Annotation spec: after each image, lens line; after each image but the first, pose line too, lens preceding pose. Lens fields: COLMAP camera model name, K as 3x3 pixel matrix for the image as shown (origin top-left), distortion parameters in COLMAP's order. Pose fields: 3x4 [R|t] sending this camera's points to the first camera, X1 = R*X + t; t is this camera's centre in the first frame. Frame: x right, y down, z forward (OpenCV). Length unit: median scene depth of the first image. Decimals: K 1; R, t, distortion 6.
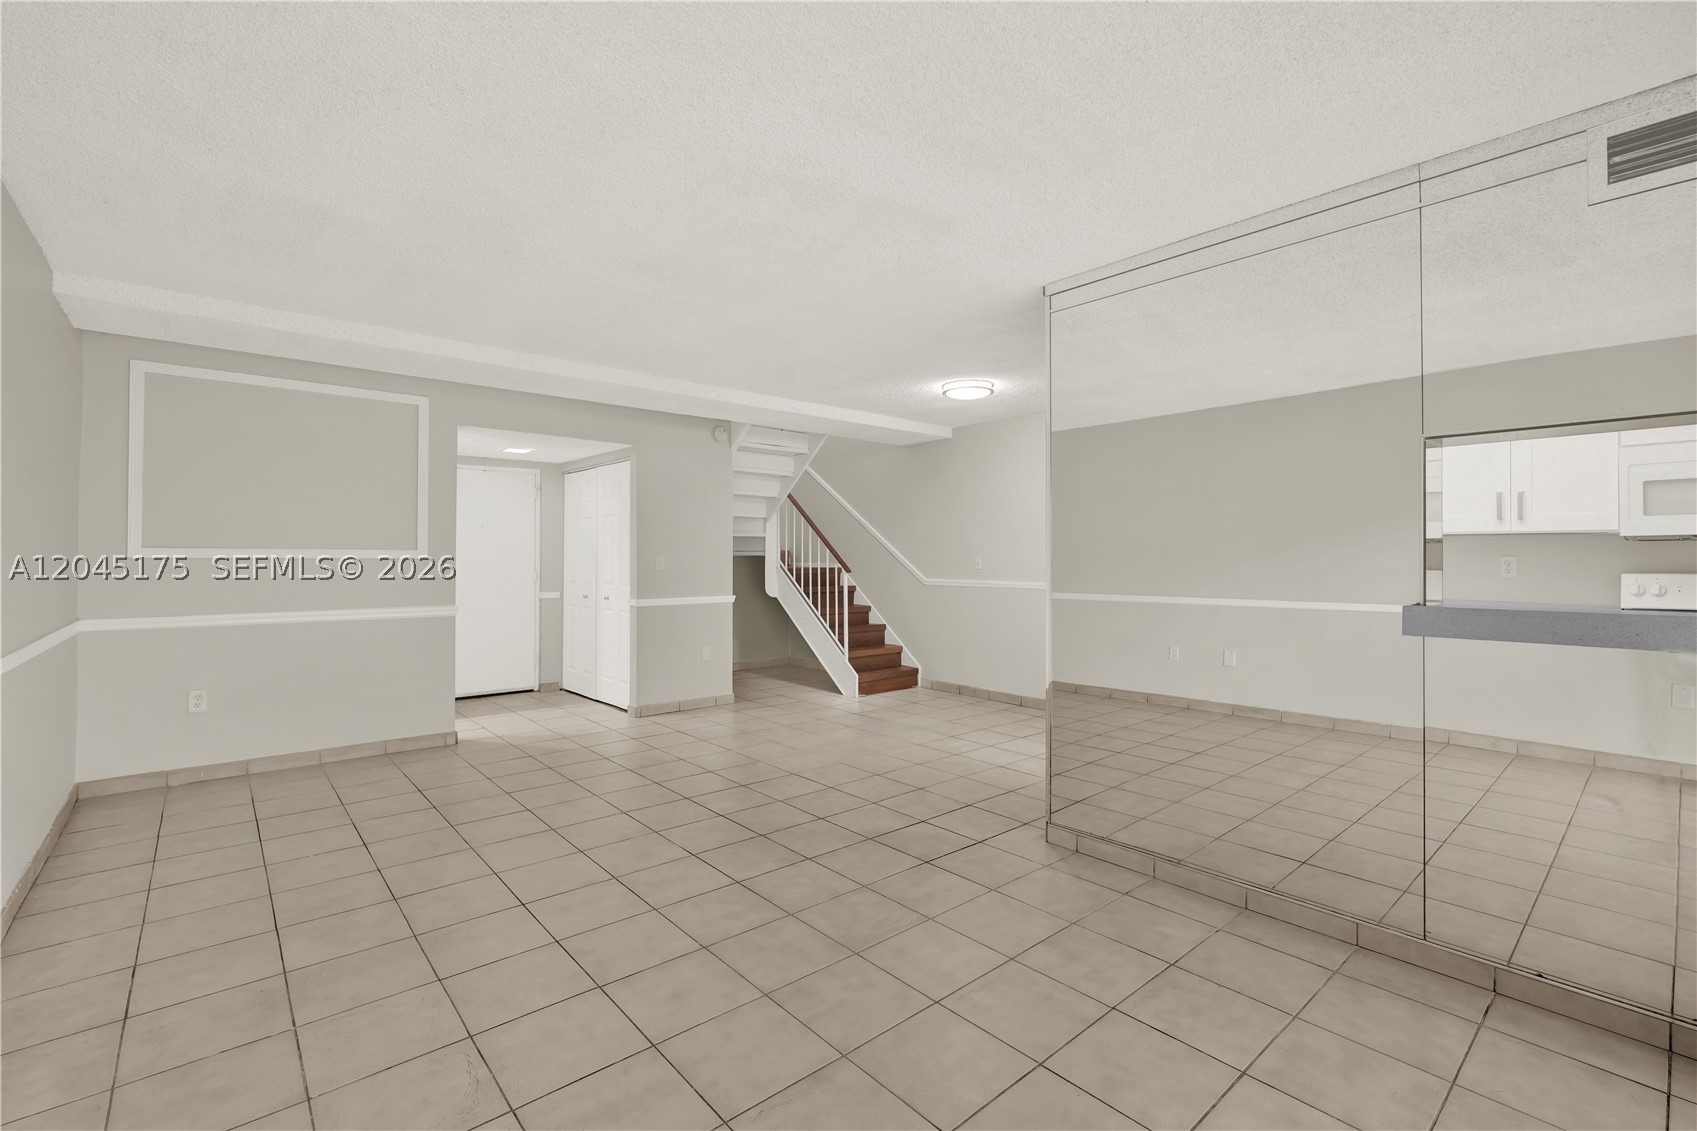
lens RADIAL K [[725.6, 0, 849.3], [0, 725.6, 545.3], [0, 0, 1]] dist [-0.017988, 0.000352]
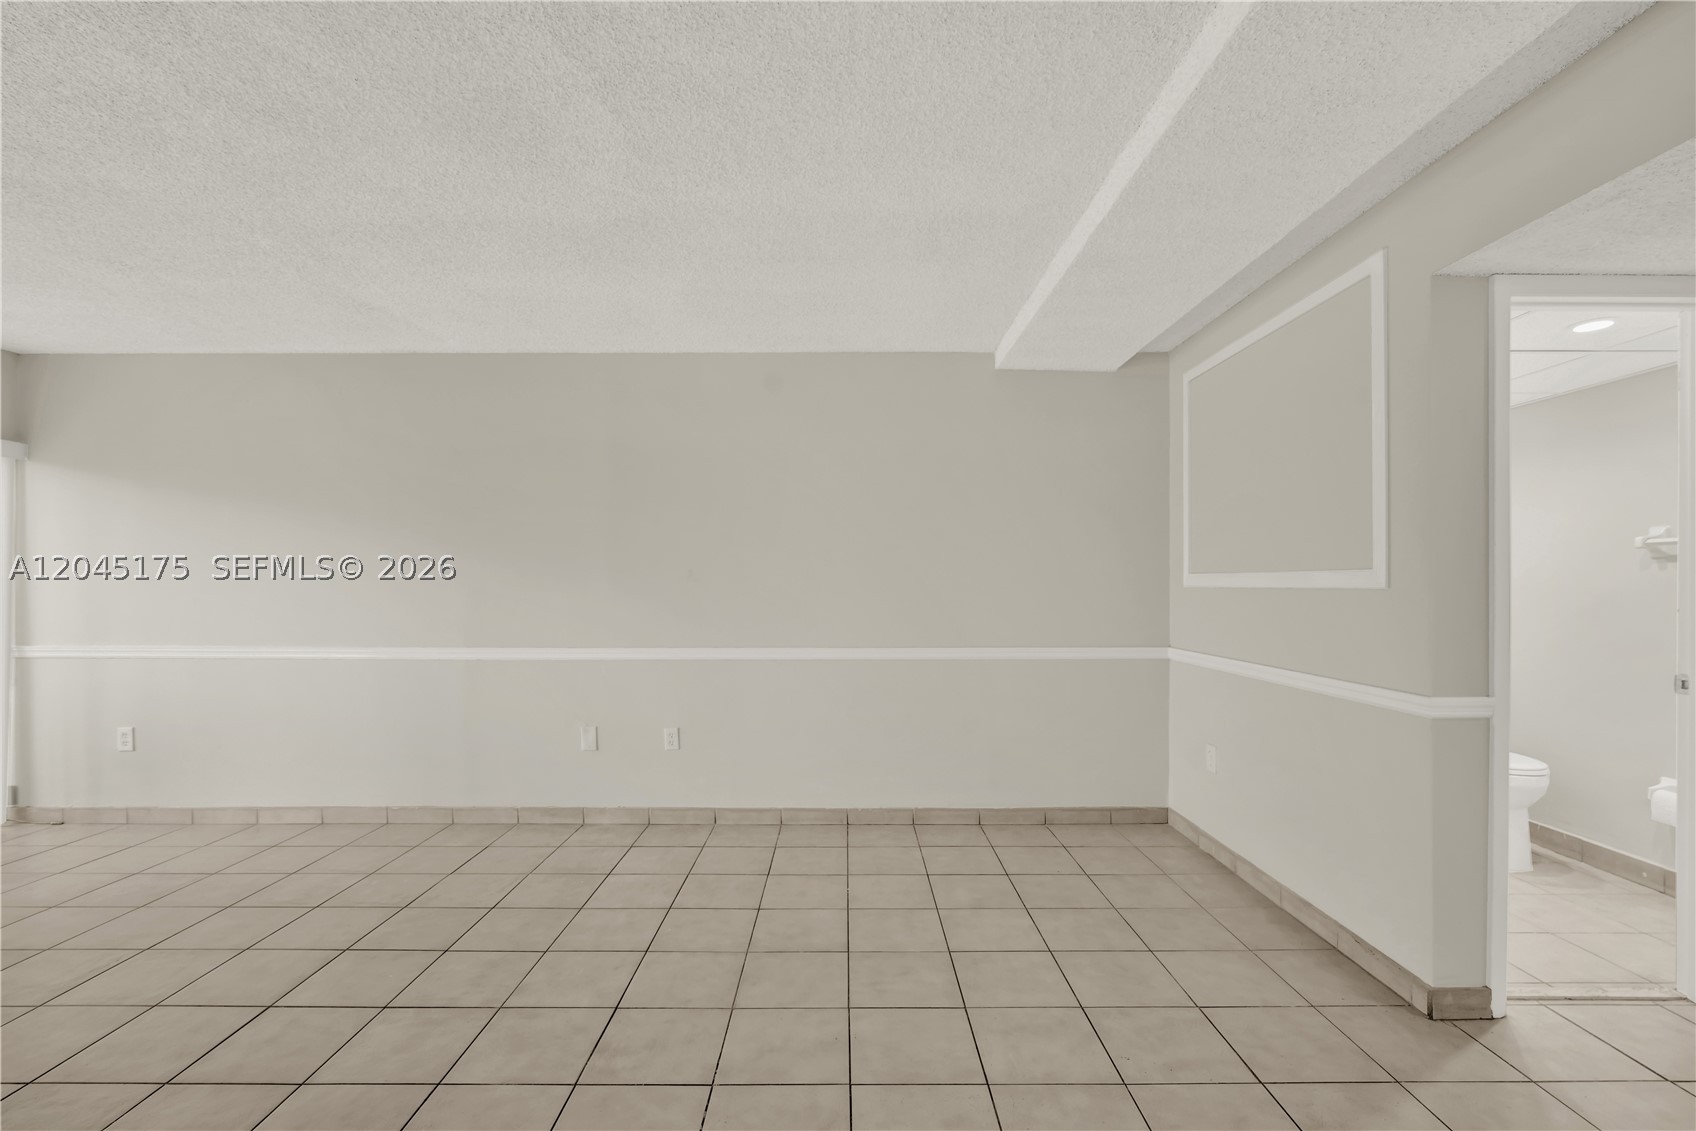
lens RADIAL K [[750.3, 0, 844.5], [0, 750.3, 579.5], [0, 0, 1]] dist [-0.010204, 0.000042]
pose [[-0.653312, -0.005161, -0.757071, 0.015188], [0.015624, 0.999672, -0.020298, 0.012301], [0.756928, -0.025089, -0.653017, 0.734945]]
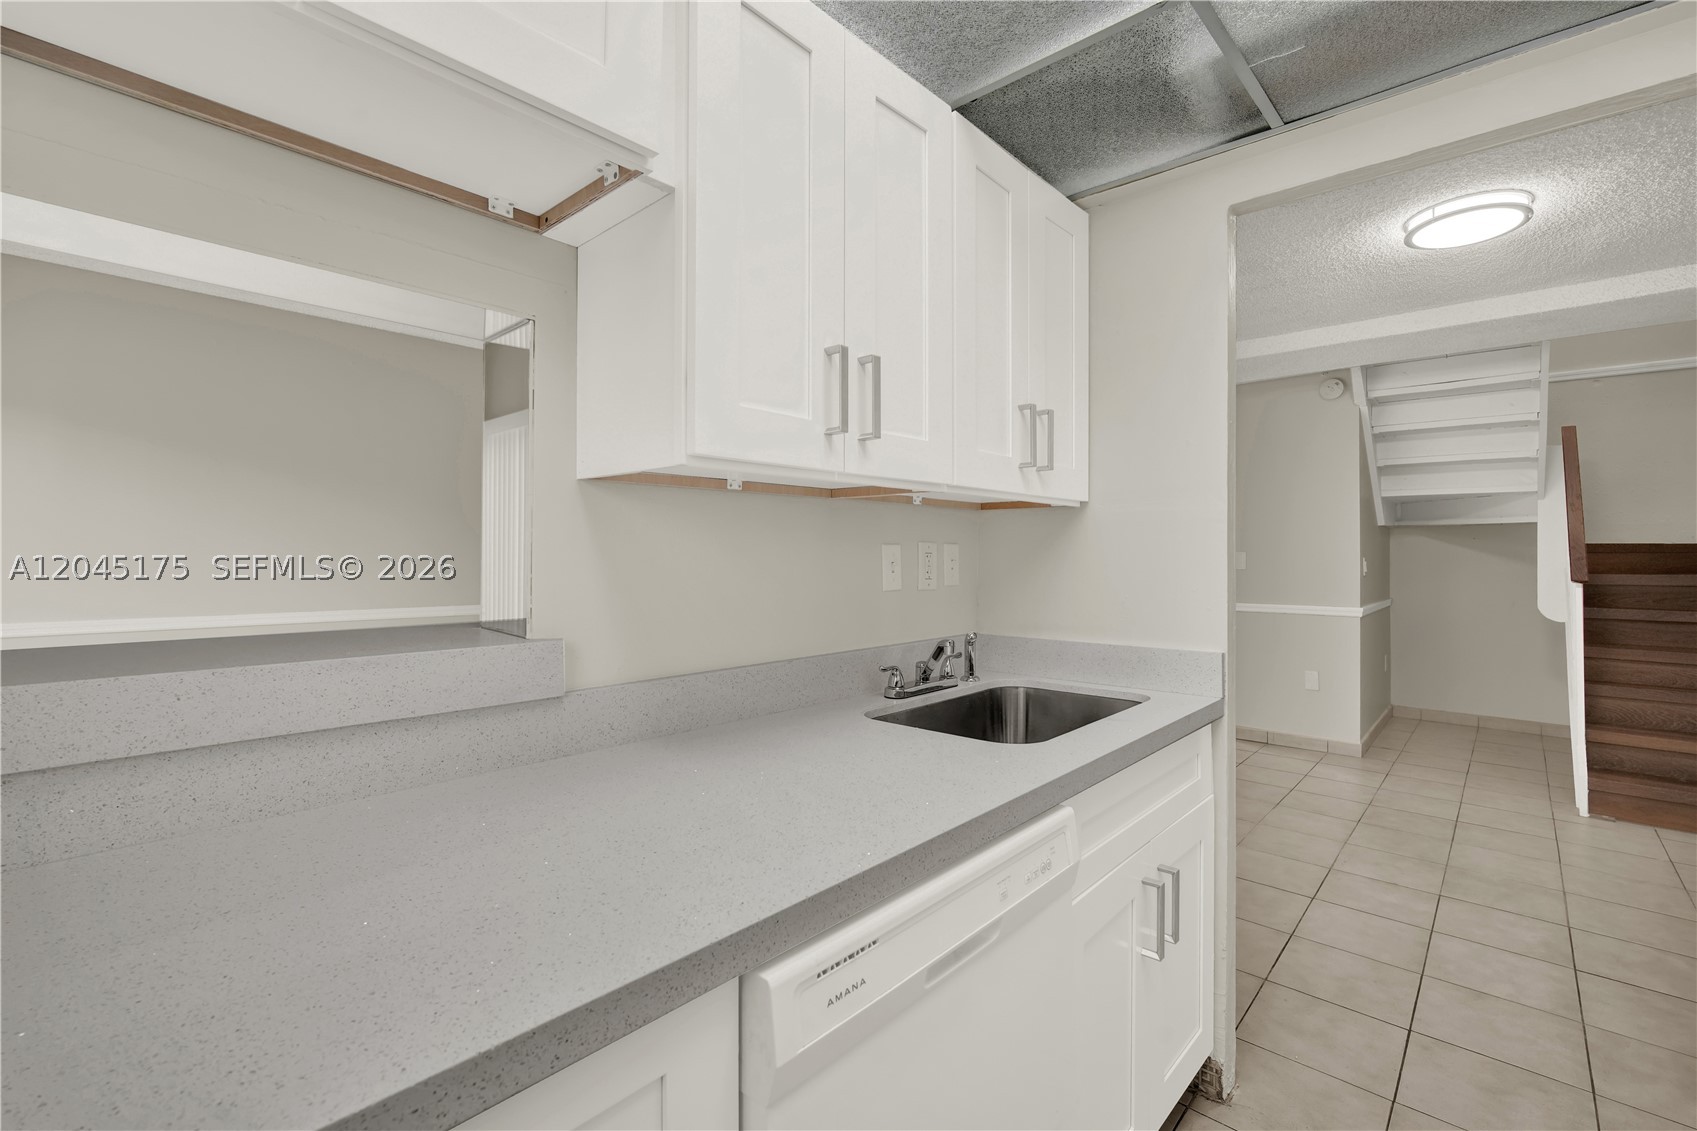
lens RADIAL K [[725.6, 0, 849.3], [0, 725.6, 545.3], [0, 0, 1]] dist [-0.017988, 0.000352]
pose [[0.114273, -0.014109, -0.993349, 0.455841], [0.013487, 0.999829, -0.012650, 0.008295], [0.993358, -0.011952, 0.114444, 0.383886]]
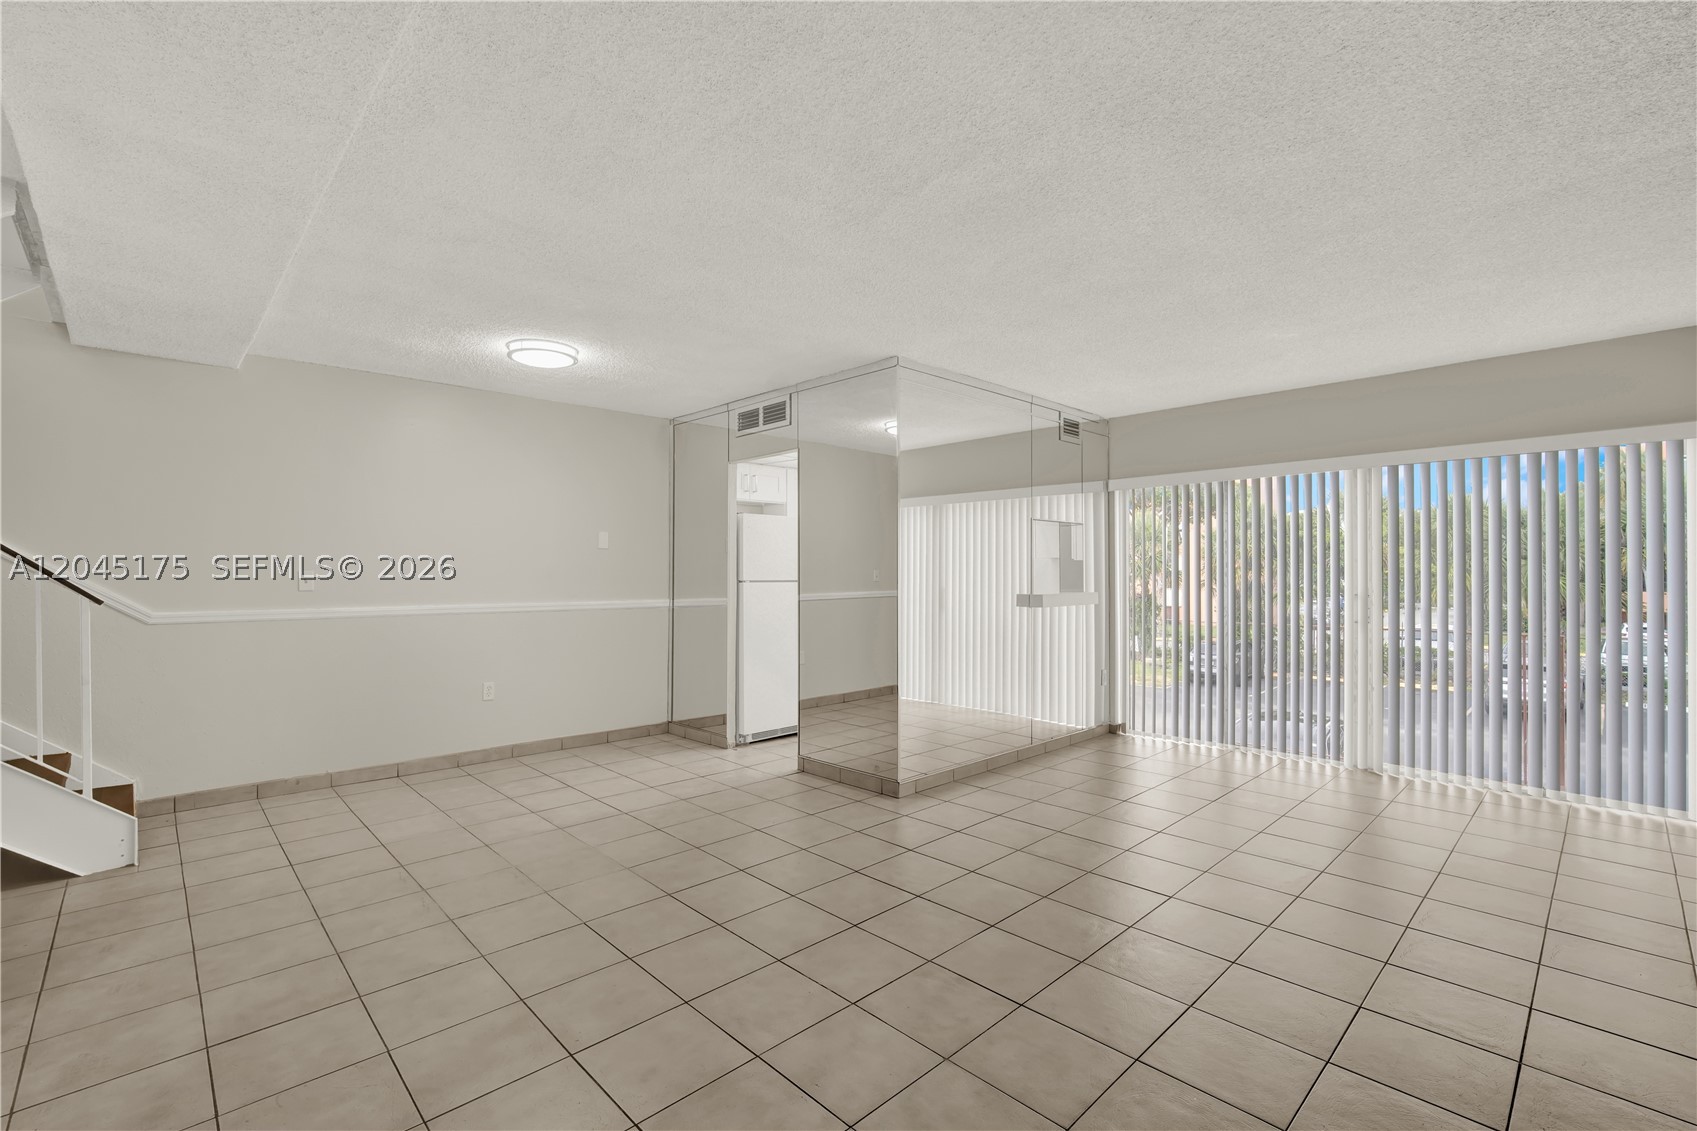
lens RADIAL K [[750.2, 0, 851.9], [0, 750.2, 567.6], [0, 0, 1]] dist [-0.011429, 0.000380]
pose [[-0.052492, 0.008112, 0.998588, -0.487128], [-0.019474, 0.999769, -0.009146, 0.008776], [-0.998431, -0.019927, -0.052322, 0.533060]]
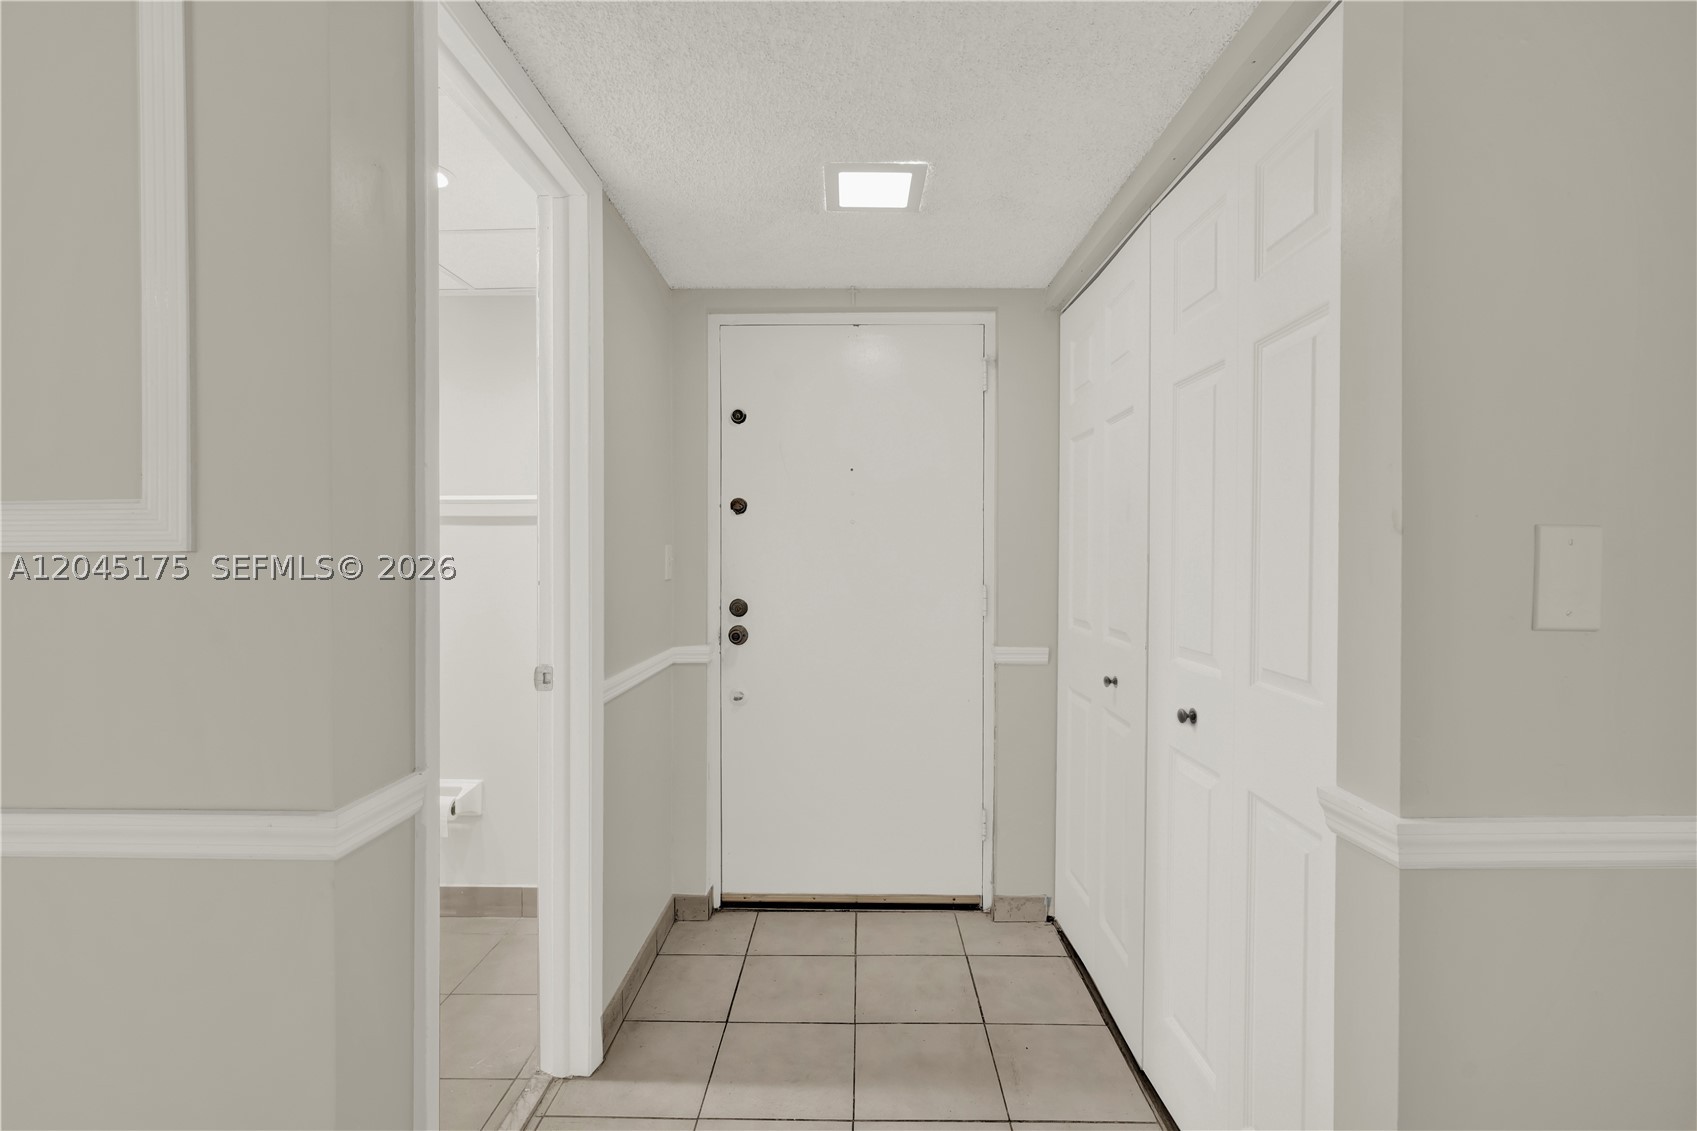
lens RADIAL K [[750.2, 0, 851.9], [0, 750.2, 567.6], [0, 0, 1]] dist [-0.011429, 0.000380]
pose [[0.749939, 0.011596, -0.661406, -0.234613], [0.009276, 0.999564, 0.028042, 0.013980], [0.661442, -0.027165, 0.749504, 0.678293]]
